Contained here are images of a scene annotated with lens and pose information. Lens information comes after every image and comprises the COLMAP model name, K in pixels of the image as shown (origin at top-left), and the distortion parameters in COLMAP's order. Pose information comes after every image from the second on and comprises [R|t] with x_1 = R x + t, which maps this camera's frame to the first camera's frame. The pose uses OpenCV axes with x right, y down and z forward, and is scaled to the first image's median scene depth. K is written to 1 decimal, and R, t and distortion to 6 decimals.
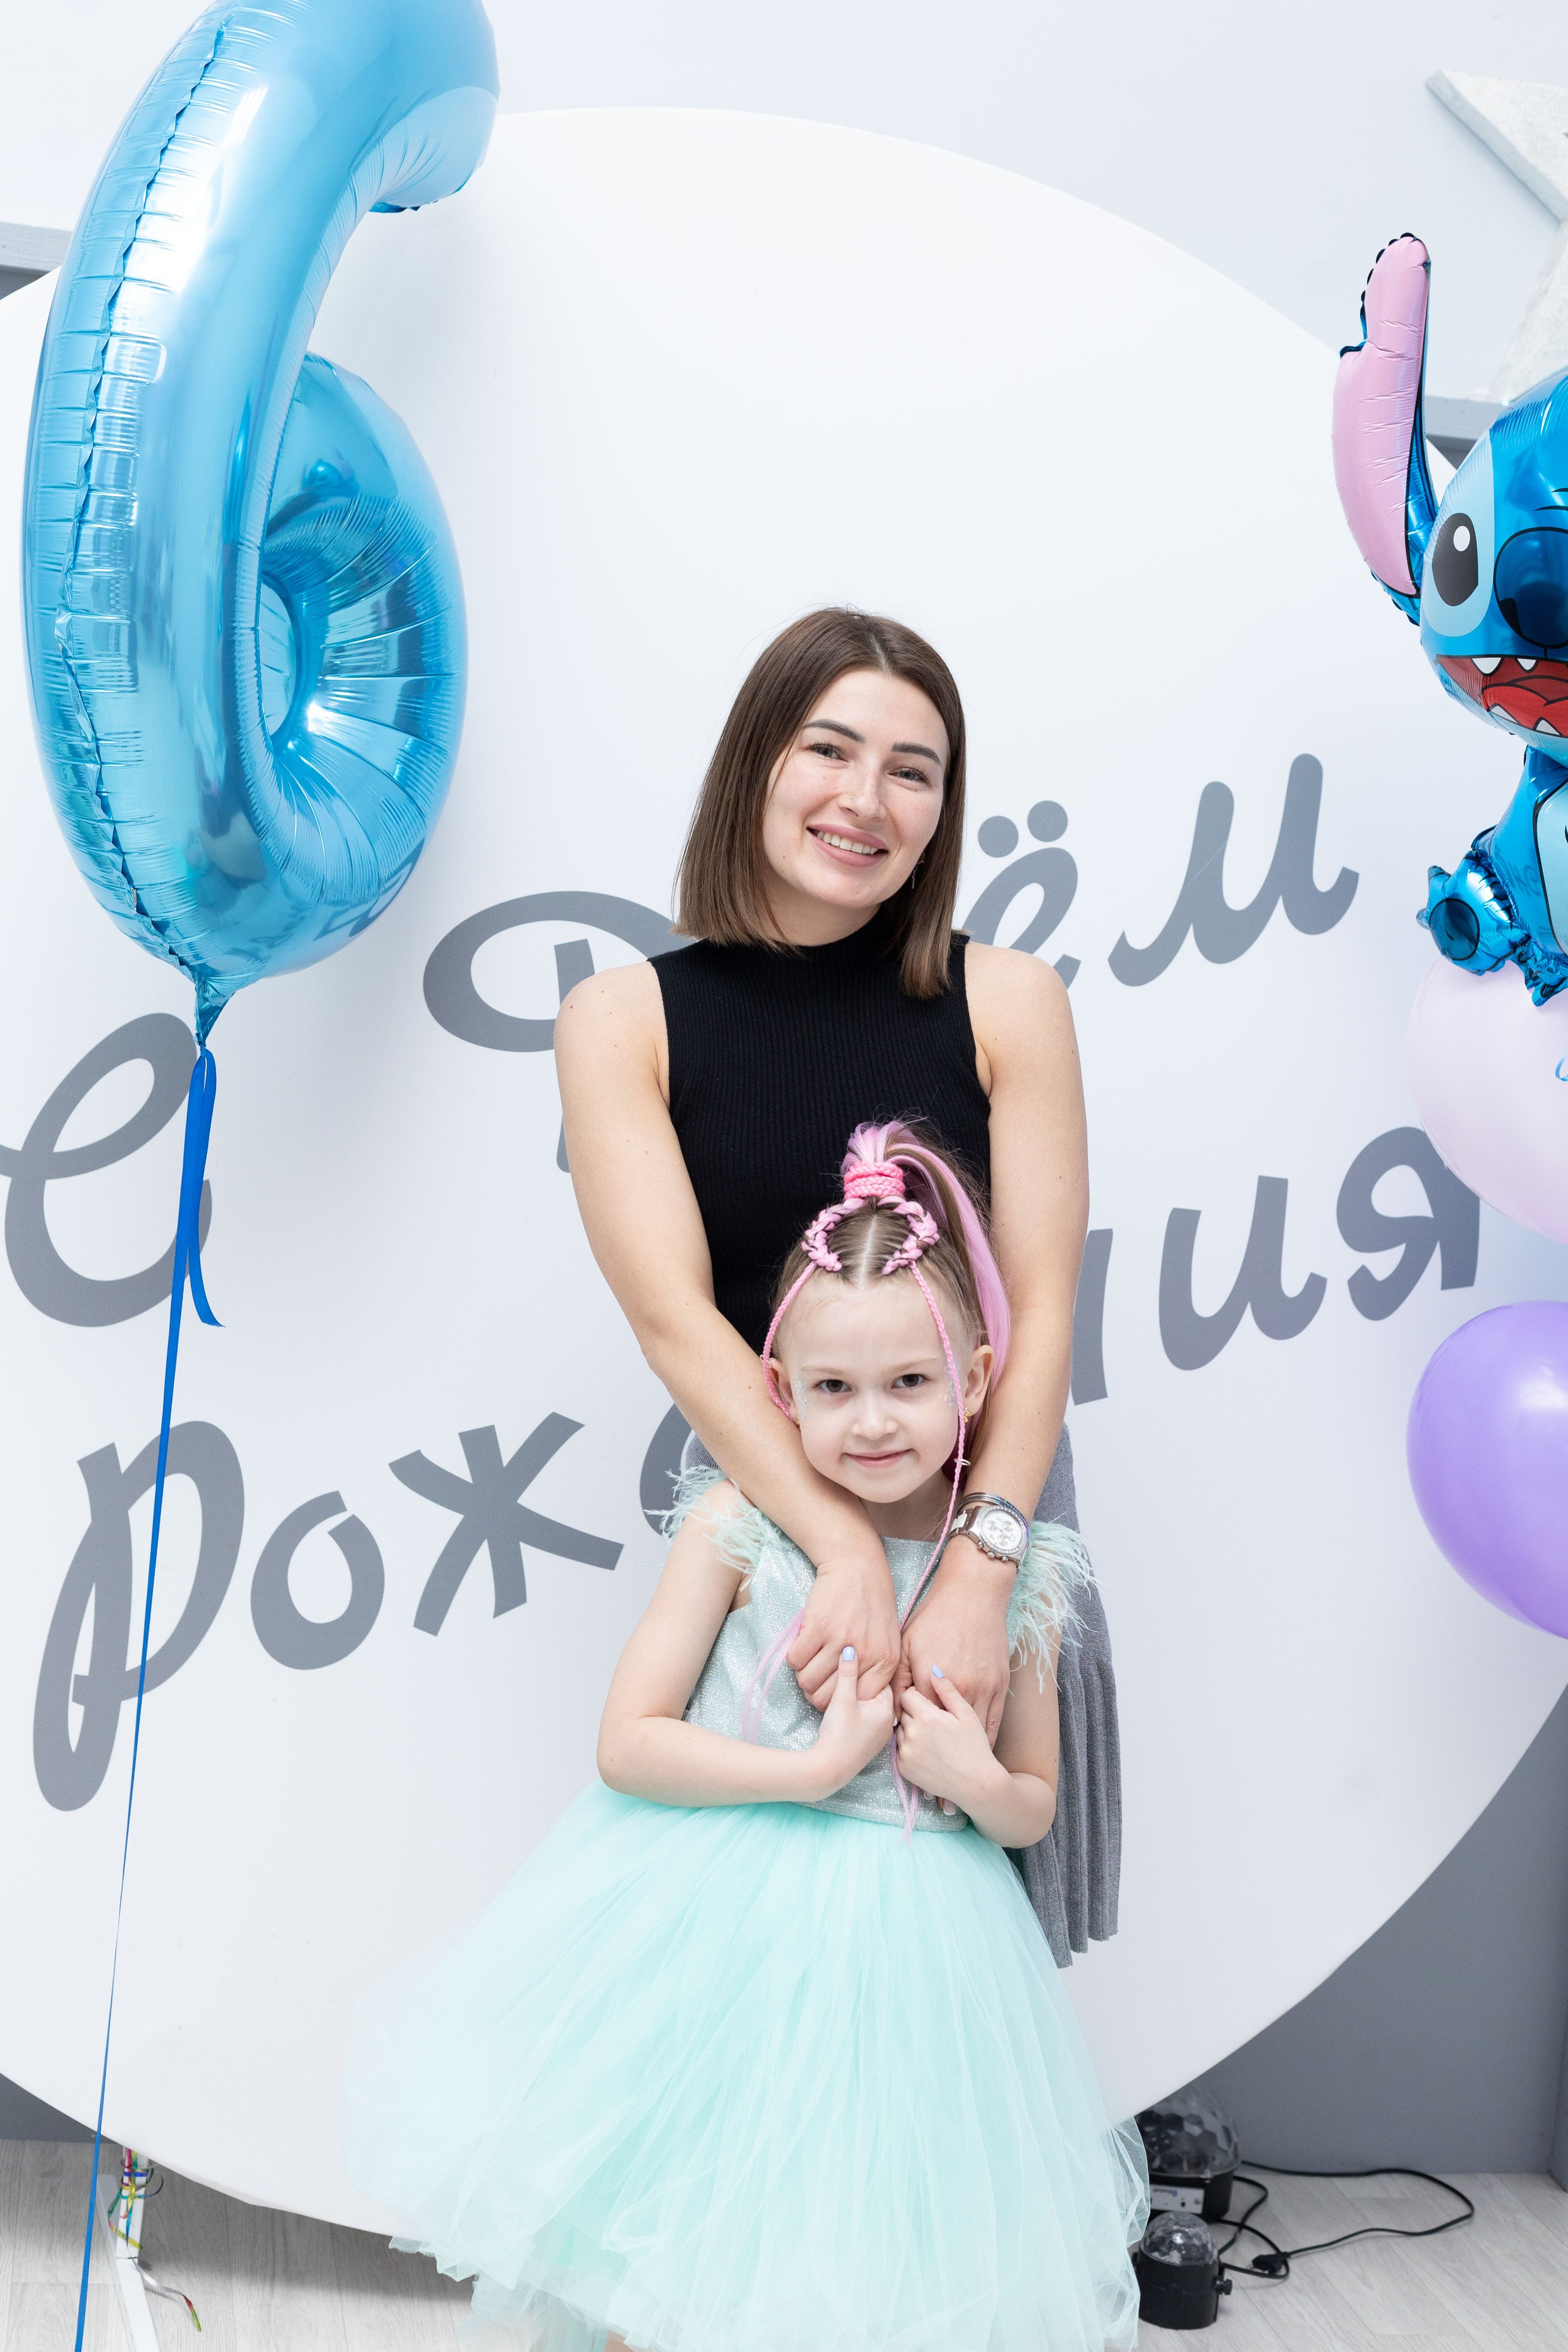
lens RADIAL K [[3509.3, 0, 805.1], [0, 3509.3, 1144.8], [0, 0, 1]] dist [-0.016130, 0.000000]
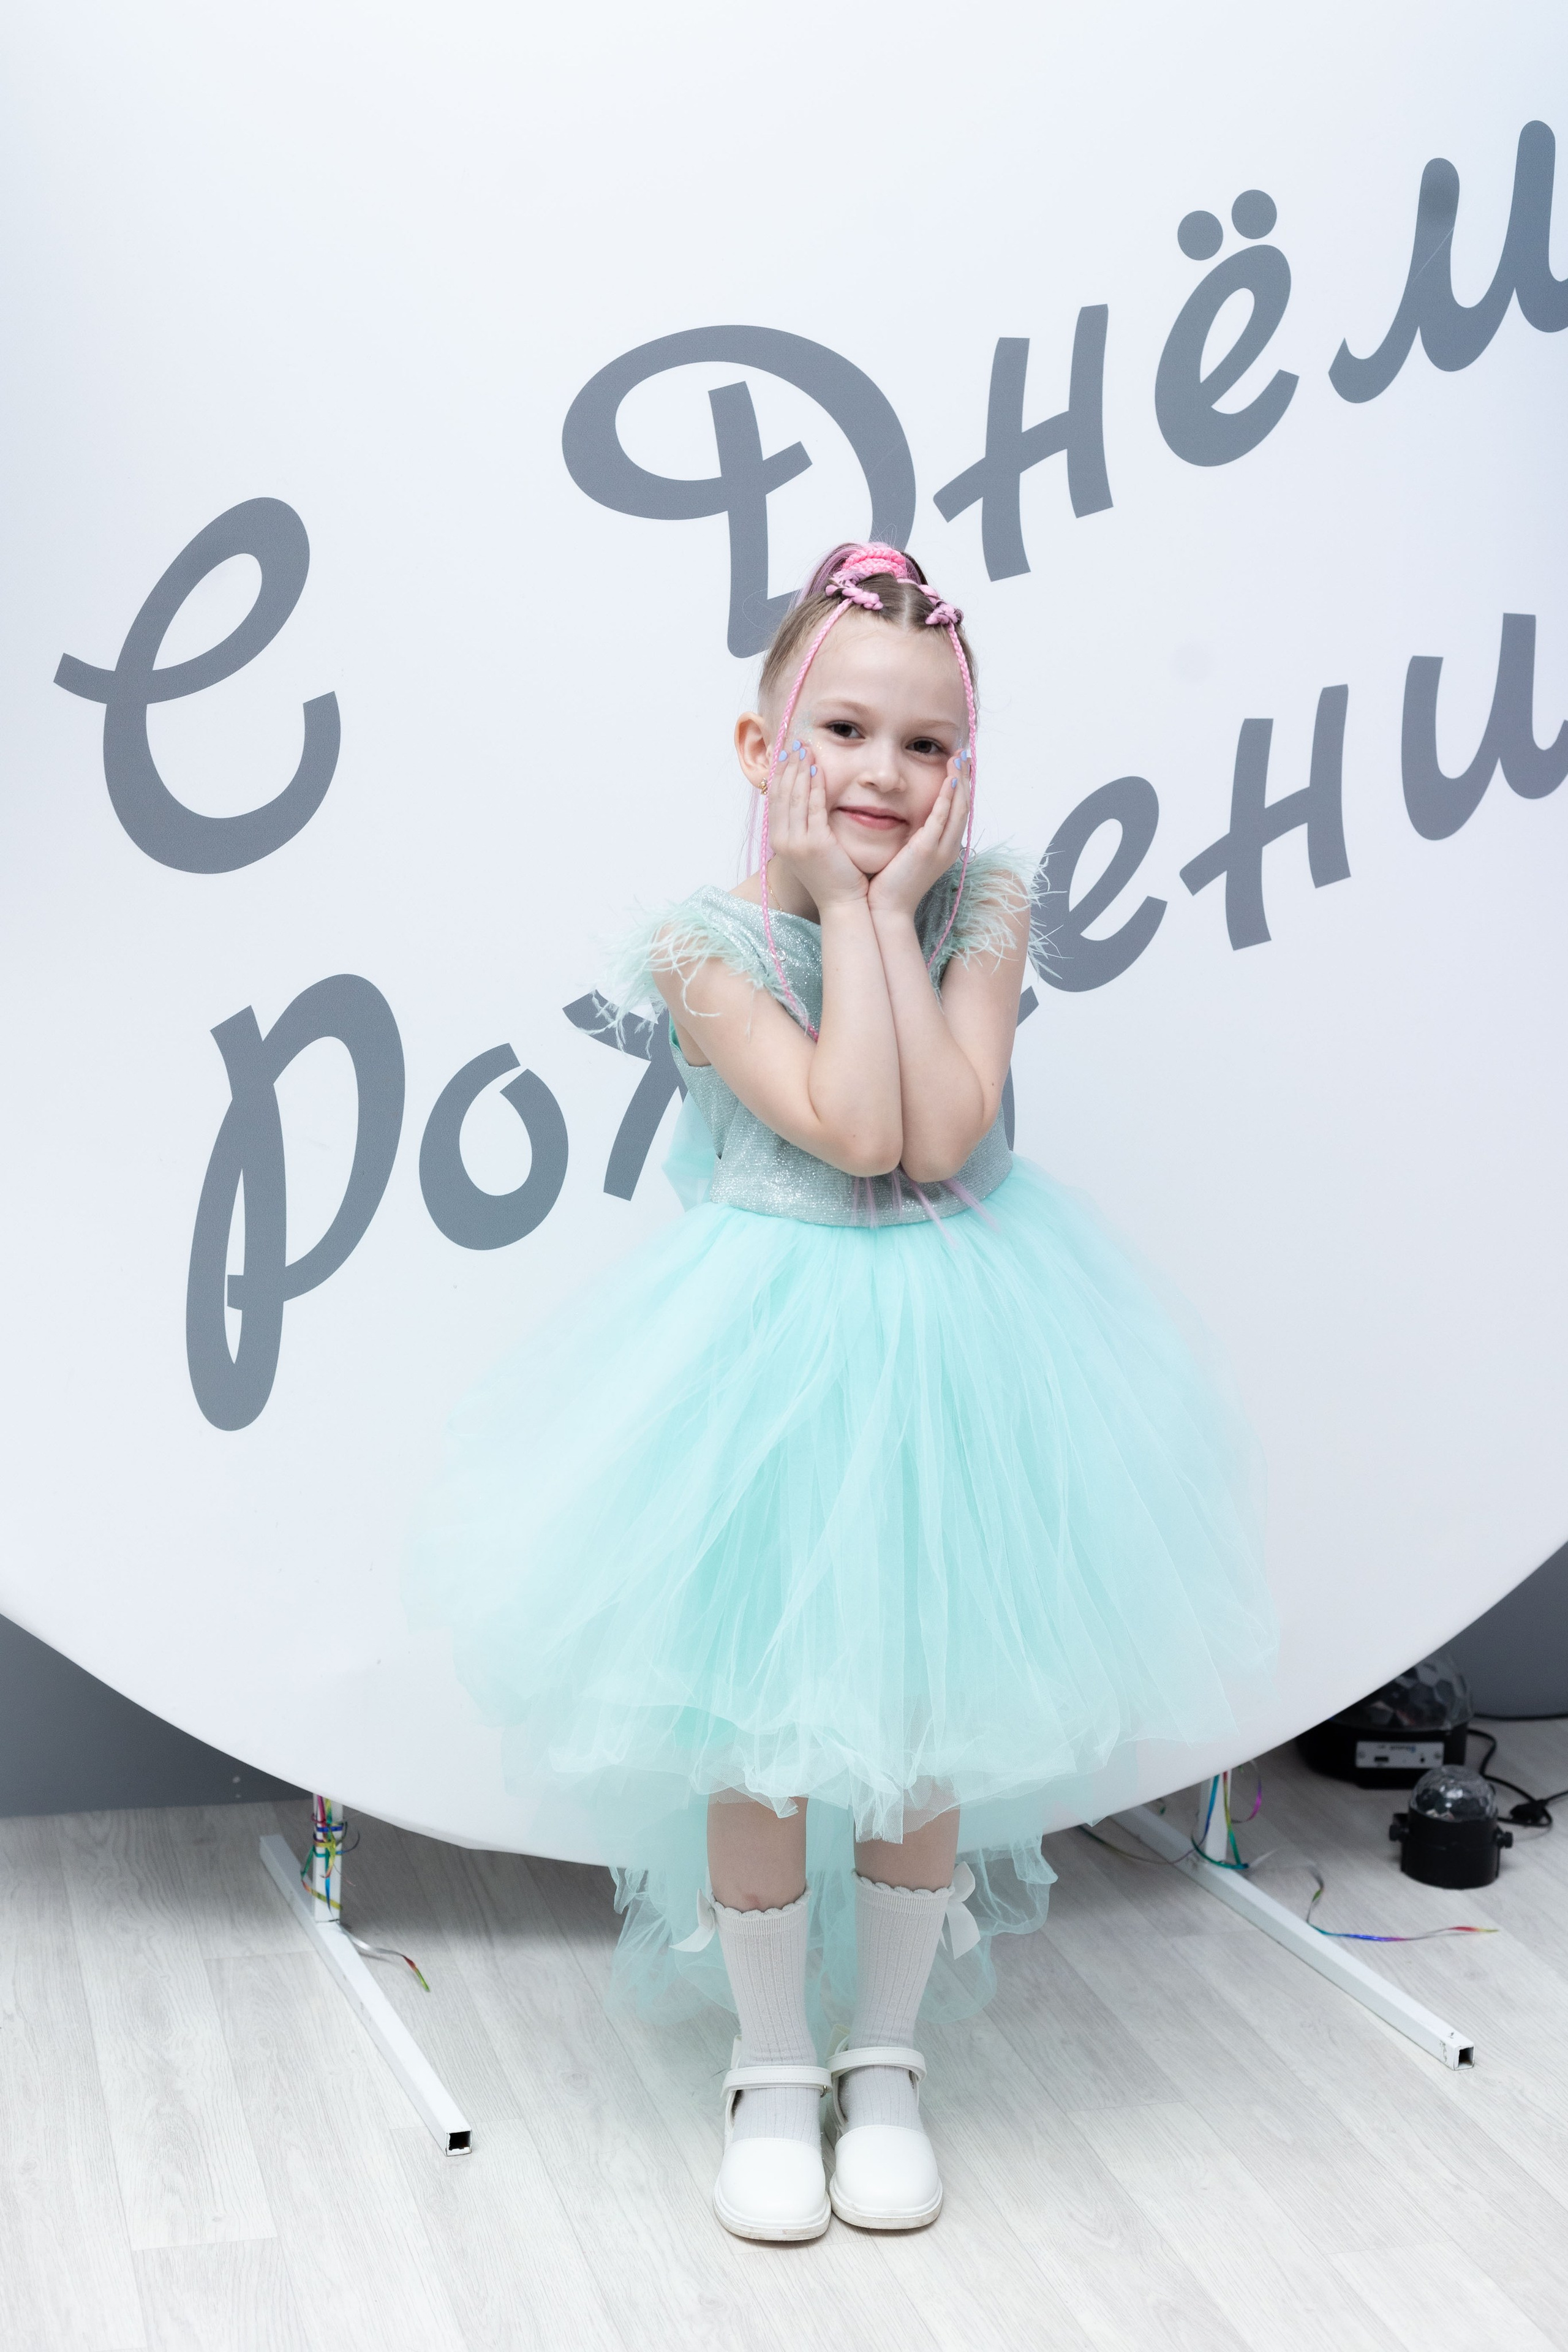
lens RADIAL K [[3509.3, 0, 792.6], [0, 3509.3, 1185.1], [0, 0, 1]] dist [-0.016130, 0.000000]
pose [[0.994434, -0.080252, 0.068262, -0.121896], [0.072101, 0.990806, 0.114479, 0.037897], [-0.076821, -0.108920, 0.991078, 0.124450]]
